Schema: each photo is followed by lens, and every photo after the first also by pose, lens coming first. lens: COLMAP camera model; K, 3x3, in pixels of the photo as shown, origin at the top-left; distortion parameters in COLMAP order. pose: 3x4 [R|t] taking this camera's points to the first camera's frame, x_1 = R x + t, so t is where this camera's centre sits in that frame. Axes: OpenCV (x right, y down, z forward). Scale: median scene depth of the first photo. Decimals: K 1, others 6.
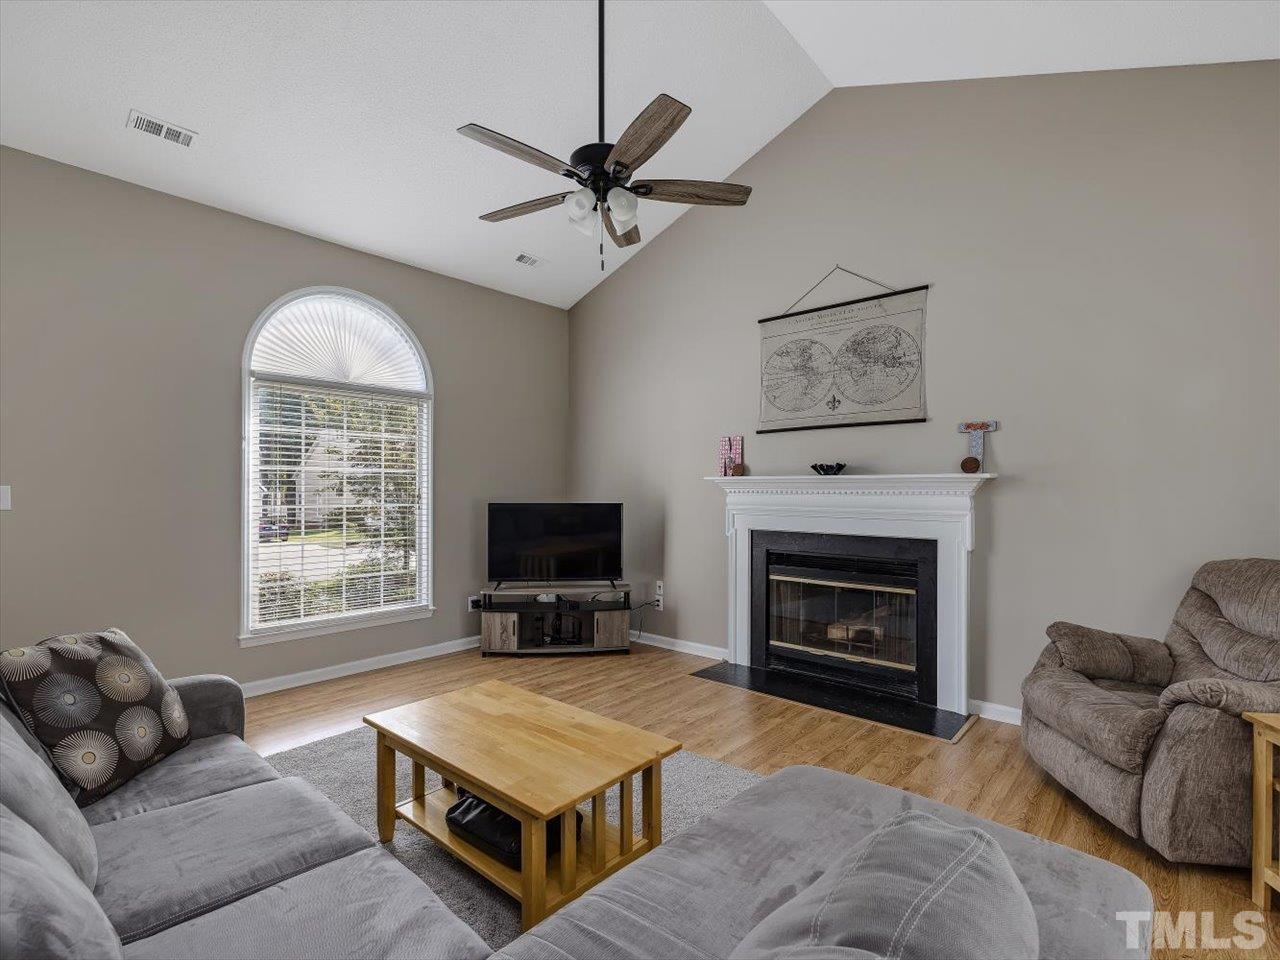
lens RADIAL K [[611.9, 0, 640.0], [0, 611.9, 480.0], [0, 0, 1]] dist [-0.002065, -0.000027]
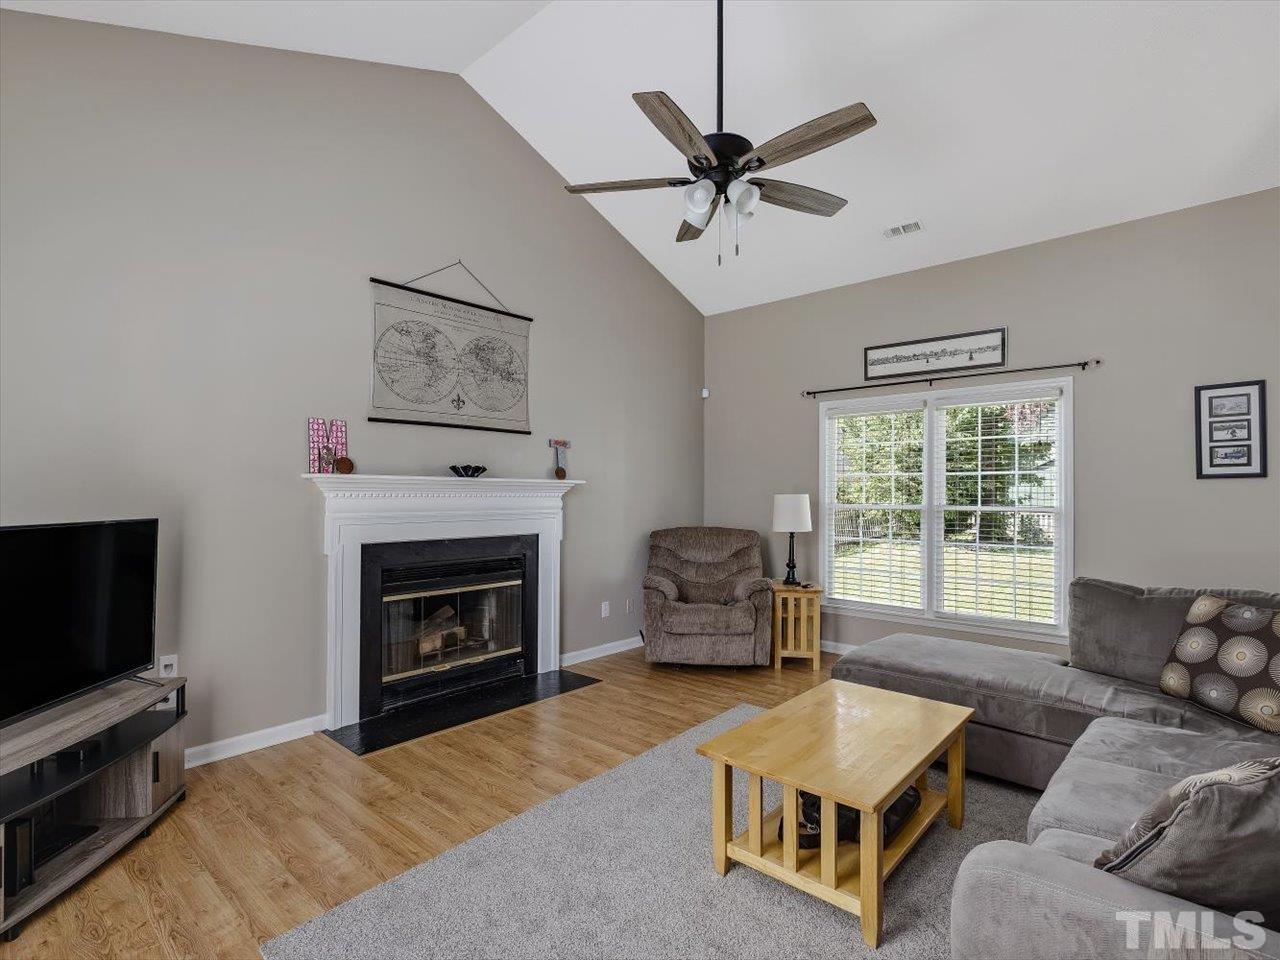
lens RADIAL K [[636.4, 0, 640.0], [0, 636.4, 480.0], [0, 0, 1]] dist [0.000452, -0.000106]
pose [[0.007593, 0.015602, 0.999849, -0.667343], [-0.021407, 0.999652, -0.015436, 0.005645], [-0.999742, -0.021286, 0.007924, 0.690830]]
